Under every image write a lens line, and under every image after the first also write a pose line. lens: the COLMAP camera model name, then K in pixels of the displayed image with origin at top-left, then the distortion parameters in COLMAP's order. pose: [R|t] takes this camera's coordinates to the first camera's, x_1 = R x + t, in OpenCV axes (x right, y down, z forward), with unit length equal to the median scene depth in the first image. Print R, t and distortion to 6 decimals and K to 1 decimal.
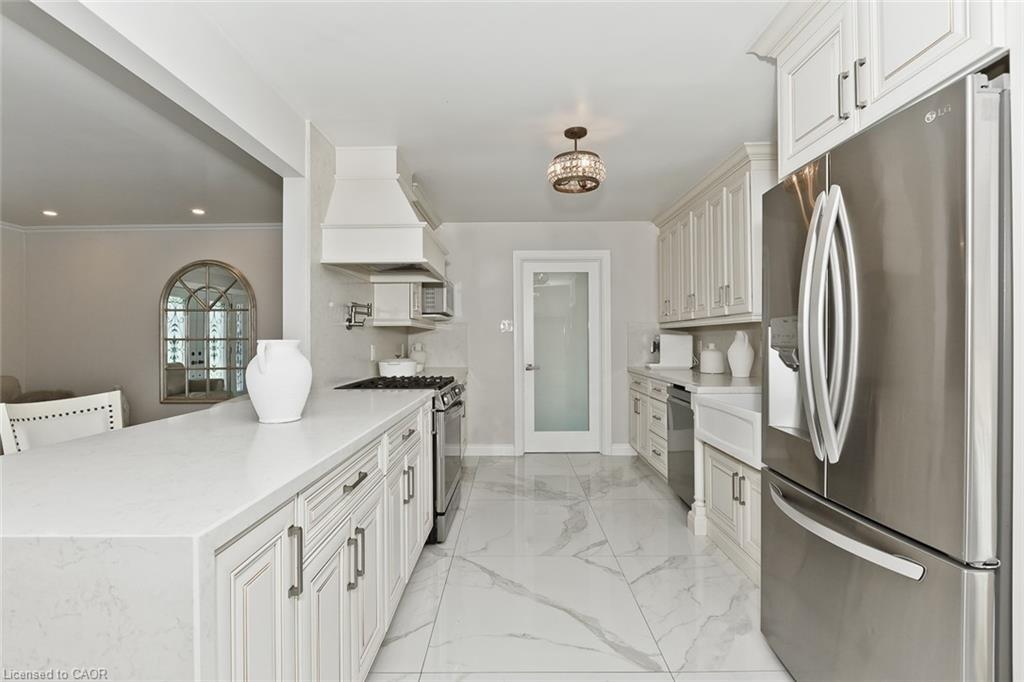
lens RADIAL K [[464.5, 0, 512.0], [0, 464.5, 341.0], [0, 0, 1]] dist [-0.008788, -0.000179]
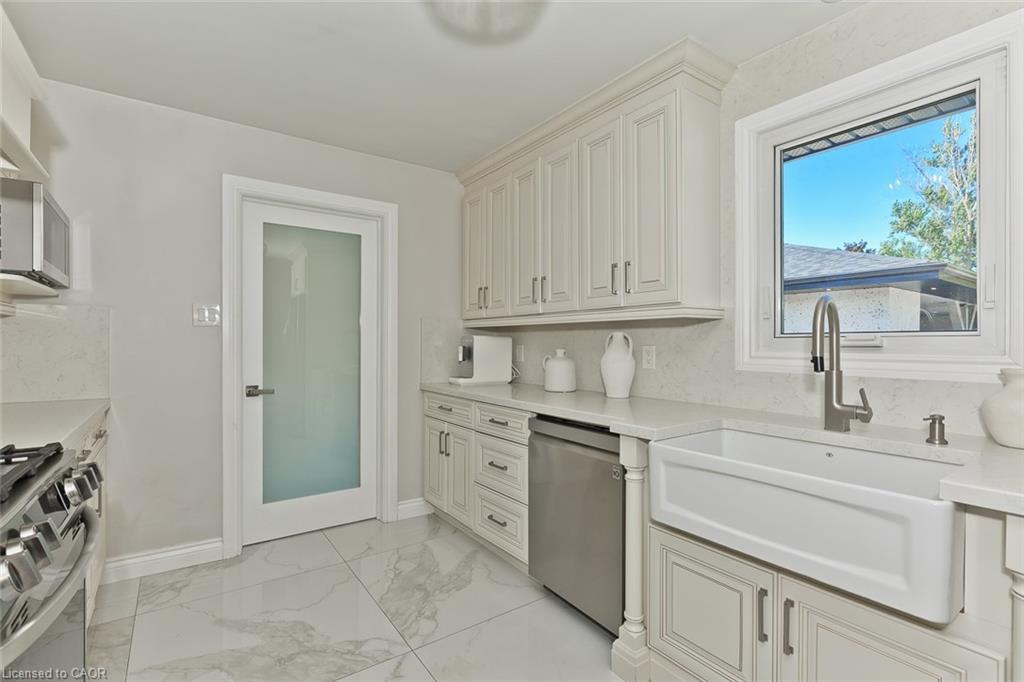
lens RADIAL K [[464.5, 0, 512.0], [0, 464.5, 341.0], [0, 0, 1]] dist [-0.008788, -0.000179]
pose [[0.810059, 0.010196, 0.586260, -0.041268], [-0.006236, 0.999942, -0.008773, -0.000482], [-0.586315, 0.003451, 0.810076, 0.401170]]
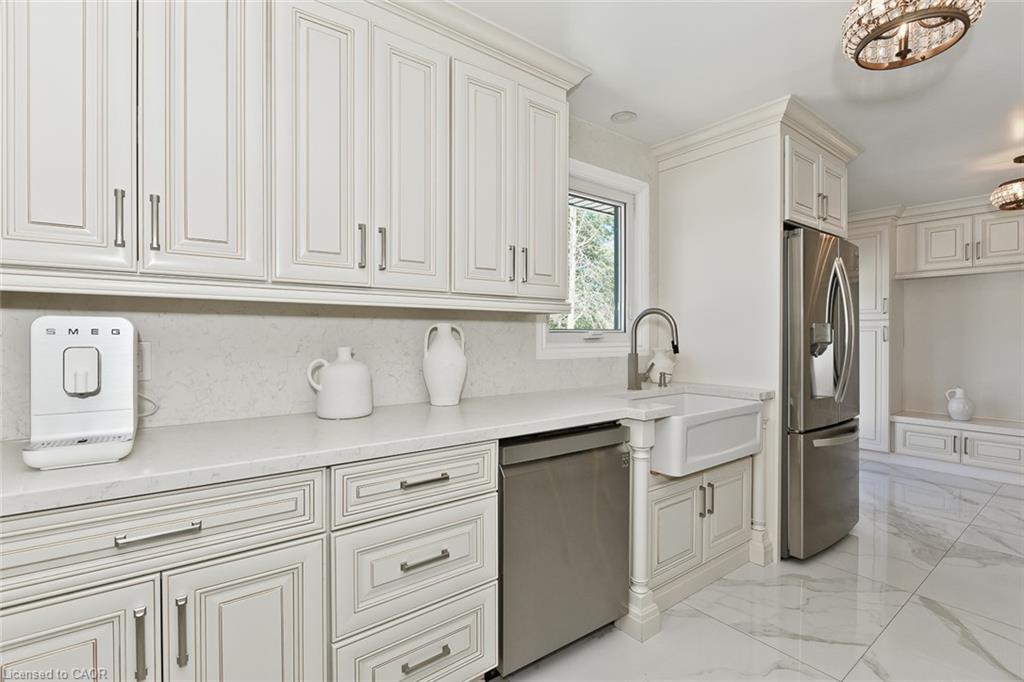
lens RADIAL K [[457.8, 0, 512.0], [0, 457.8, 341.0], [0, 0, 1]] dist [-0.022037, -0.000345]
pose [[-0.596580, -0.005131, 0.802537, -0.004818], [0.003372, 0.999955, 0.008900, -0.003467], [-0.802547, 0.008016, -0.596536, 0.973459]]
